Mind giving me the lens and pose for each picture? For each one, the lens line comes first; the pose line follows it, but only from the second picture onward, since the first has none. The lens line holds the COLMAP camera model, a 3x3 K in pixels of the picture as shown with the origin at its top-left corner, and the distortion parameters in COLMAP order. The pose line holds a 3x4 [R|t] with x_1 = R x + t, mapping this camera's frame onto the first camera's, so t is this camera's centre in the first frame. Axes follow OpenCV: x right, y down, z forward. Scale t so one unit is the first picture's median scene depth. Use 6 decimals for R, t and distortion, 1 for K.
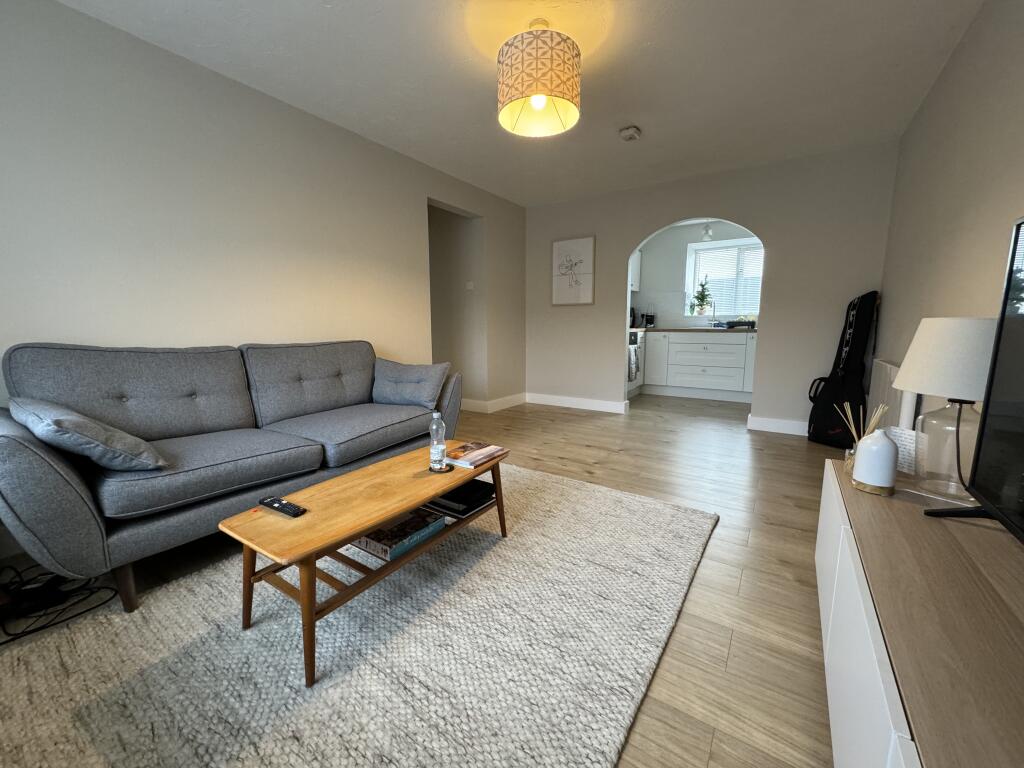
lens RADIAL K [[407.3, 0, 512.0], [0, 407.3, 384.0], [0, 0, 1]] dist [0.001079, 0.000159]
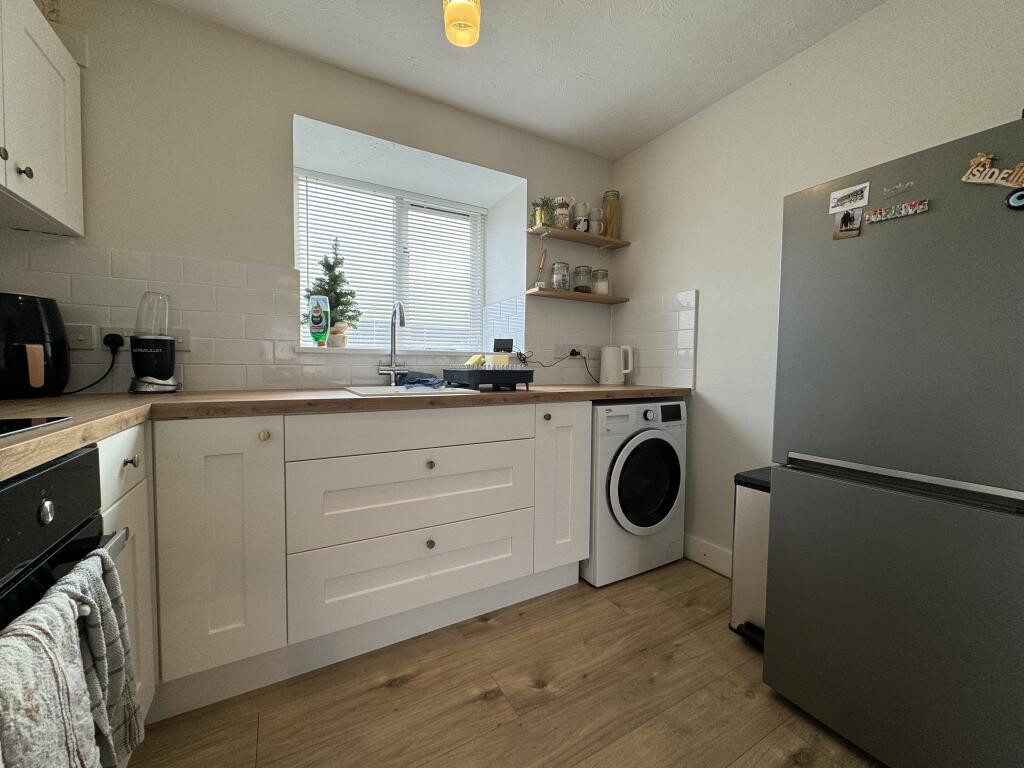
lens RADIAL K [[407.3, 0, 512.0], [0, 407.3, 384.0], [0, 0, 1]] dist [0.001079, 0.000159]
pose [[0.447709, -0.036789, 0.893422, 0.219339], [0.121456, 0.992395, -0.020000, -0.114052], [-0.885892, 0.117466, 0.448773, 0.714054]]
